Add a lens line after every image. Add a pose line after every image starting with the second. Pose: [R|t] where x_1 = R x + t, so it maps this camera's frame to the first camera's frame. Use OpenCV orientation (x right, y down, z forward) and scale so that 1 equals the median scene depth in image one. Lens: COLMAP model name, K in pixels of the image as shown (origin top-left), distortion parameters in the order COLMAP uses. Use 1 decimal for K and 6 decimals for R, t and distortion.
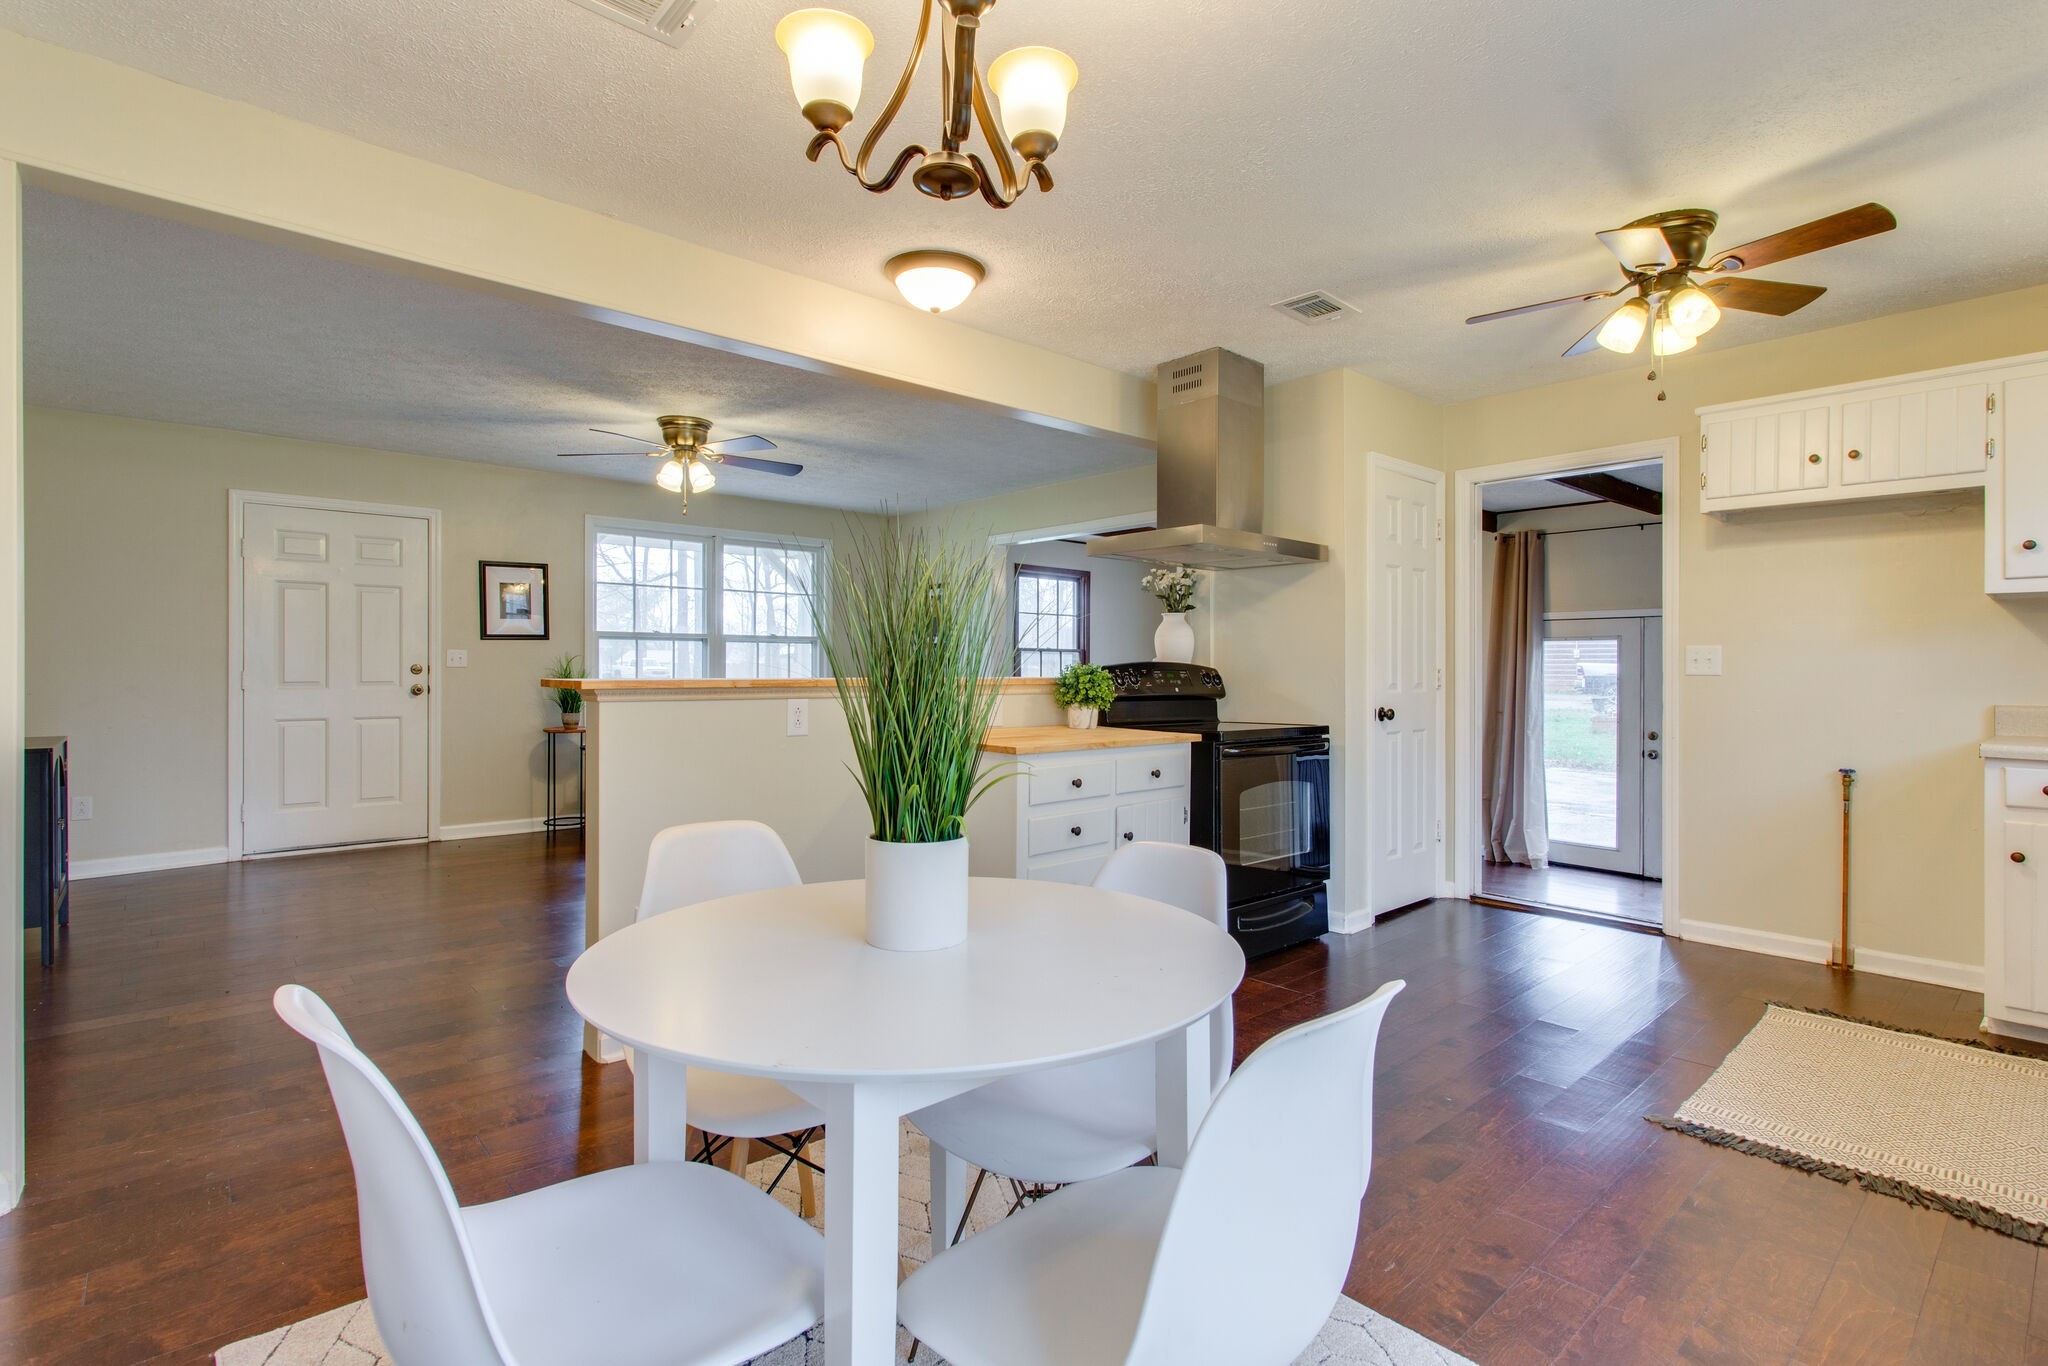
lens RADIAL K [[963.5, 0, 1022.9], [0, 963.5, 671.5], [0, 0, 1]] dist [-0.002674, 0.002488]
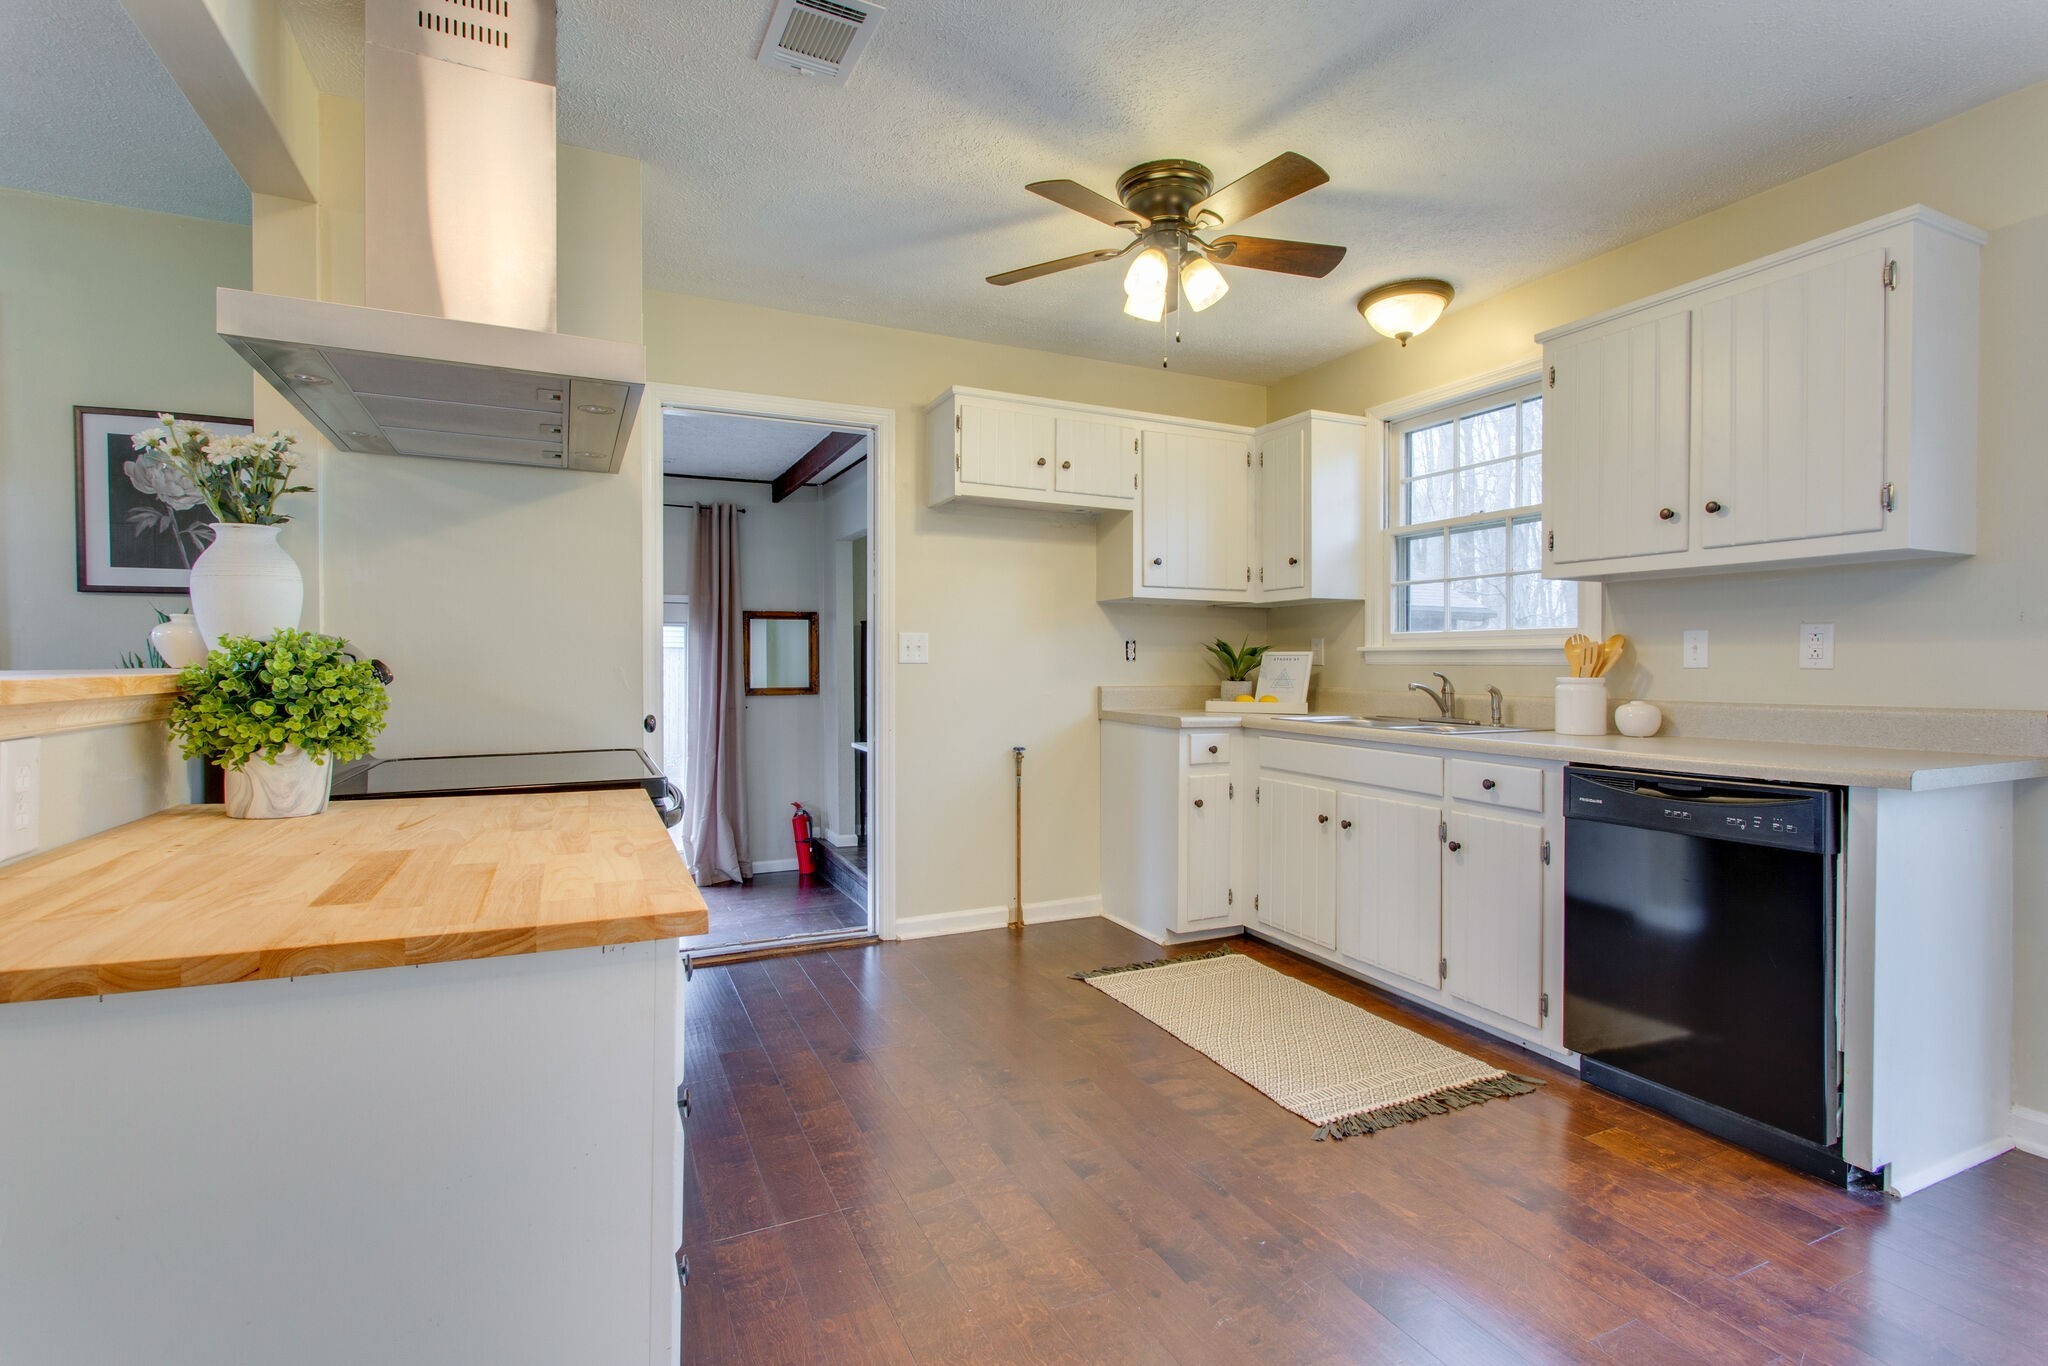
lens RADIAL K [[967.2, 0, 1023.9], [0, 967.2, 670.3], [0, 0, 1]] dist [-0.002114, 0.005150]
pose [[0.286793, -0.008876, 0.957951, -0.183649], [0.000366, 0.999958, 0.009156, 0.002102], [-0.957993, -0.002275, 0.286784, 0.577569]]
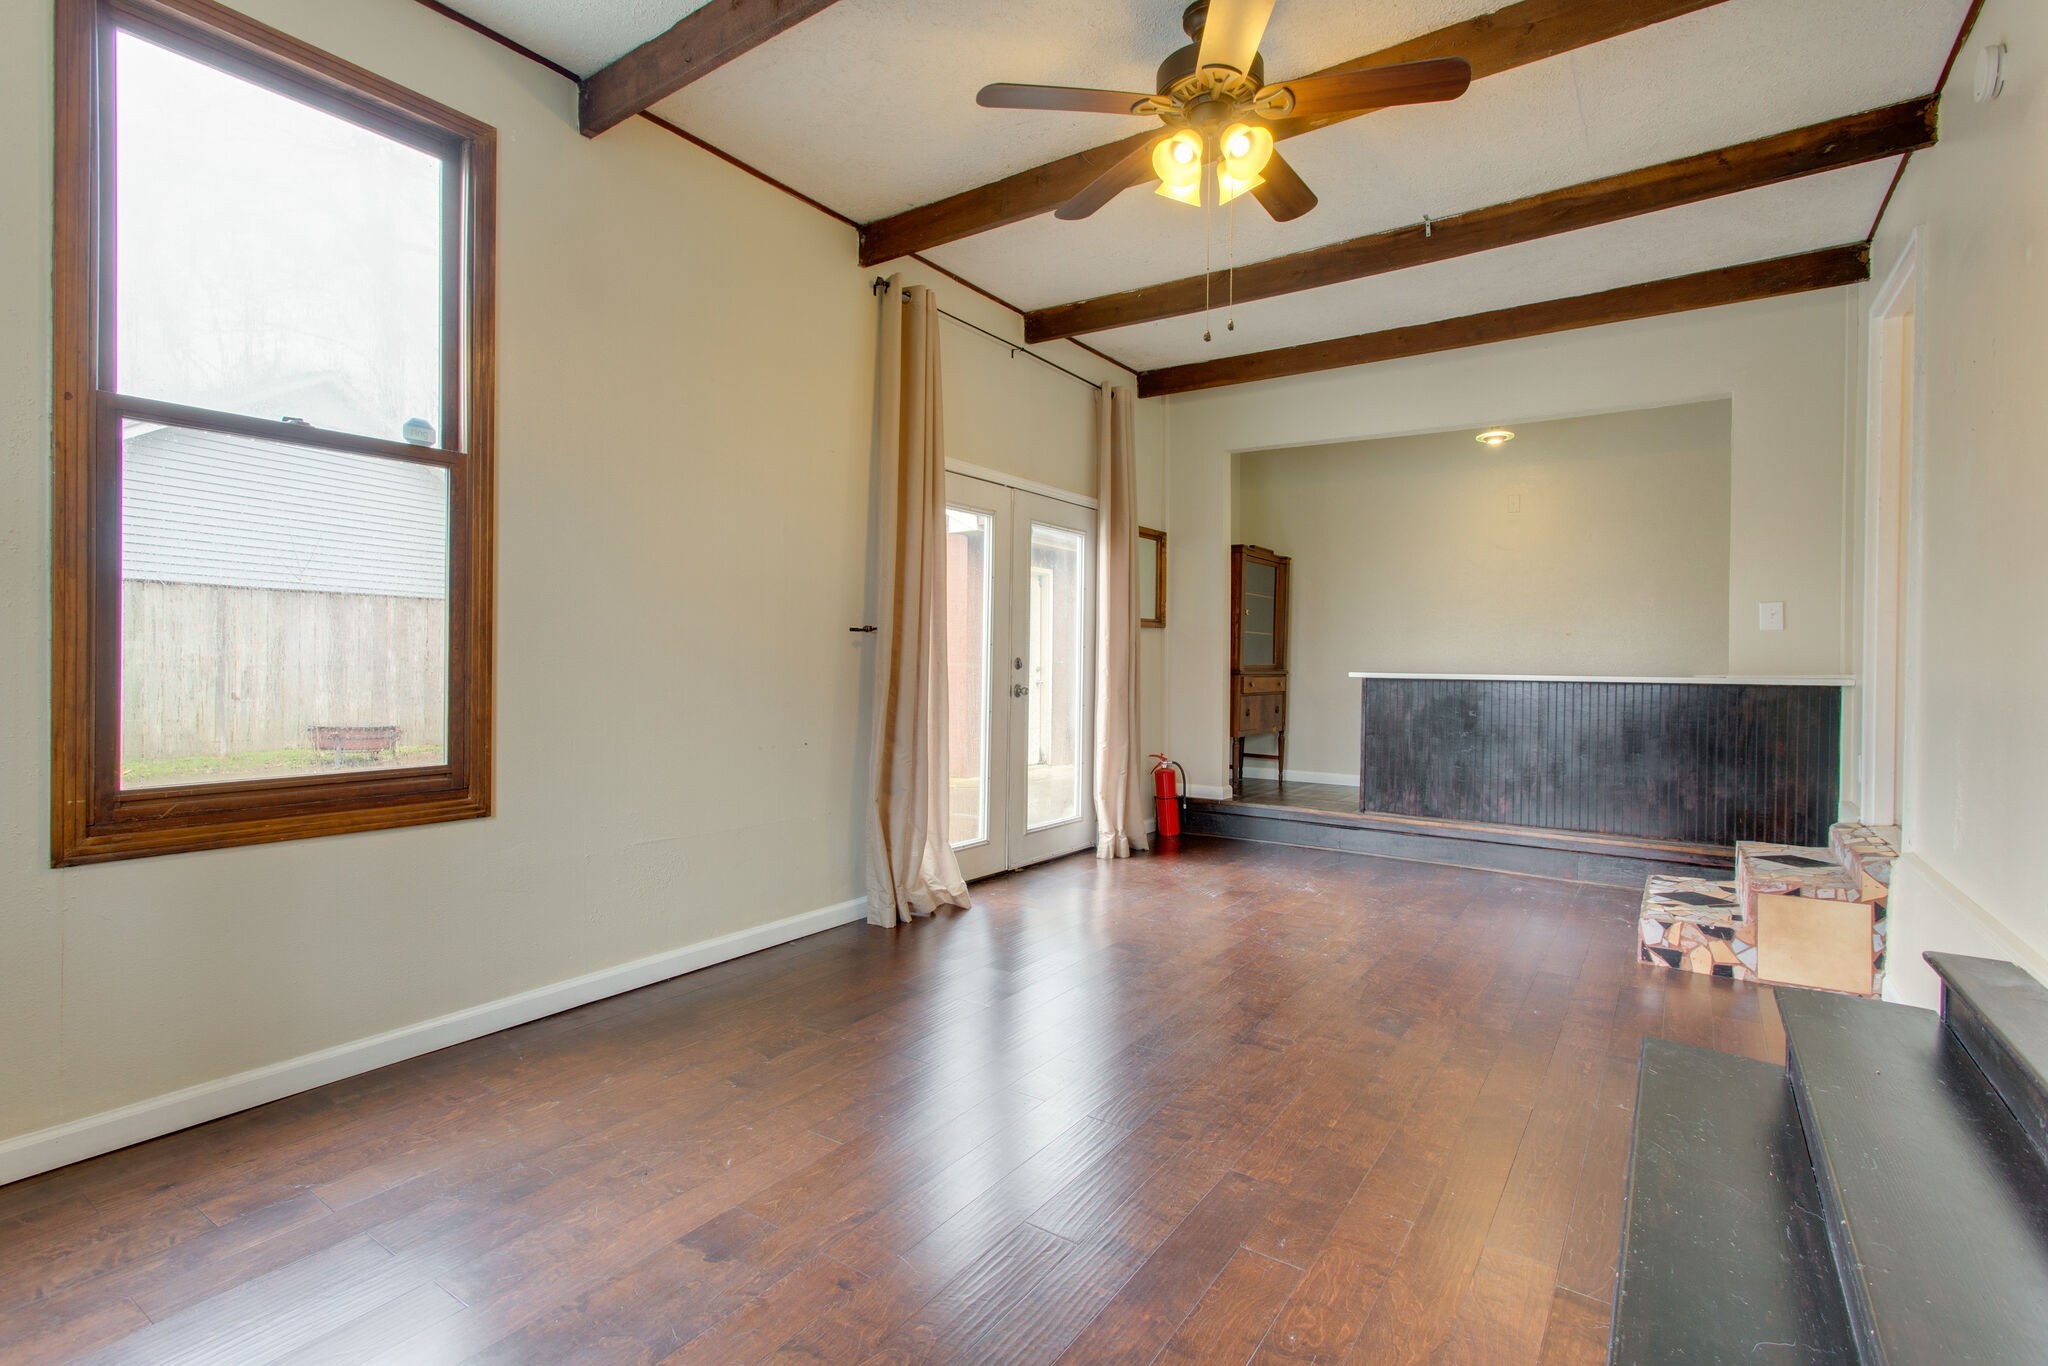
lens RADIAL K [[964.6, 0, 1030.7], [0, 964.6, 662.8], [0, 0, 1]] dist [-0.000128, 0.000440]
pose [[-0.240414, -0.004750, 0.970659, -0.027845], [-0.006610, 0.999973, 0.003257, 0.109814], [-0.970648, -0.005633, -0.240439, 1.981346]]
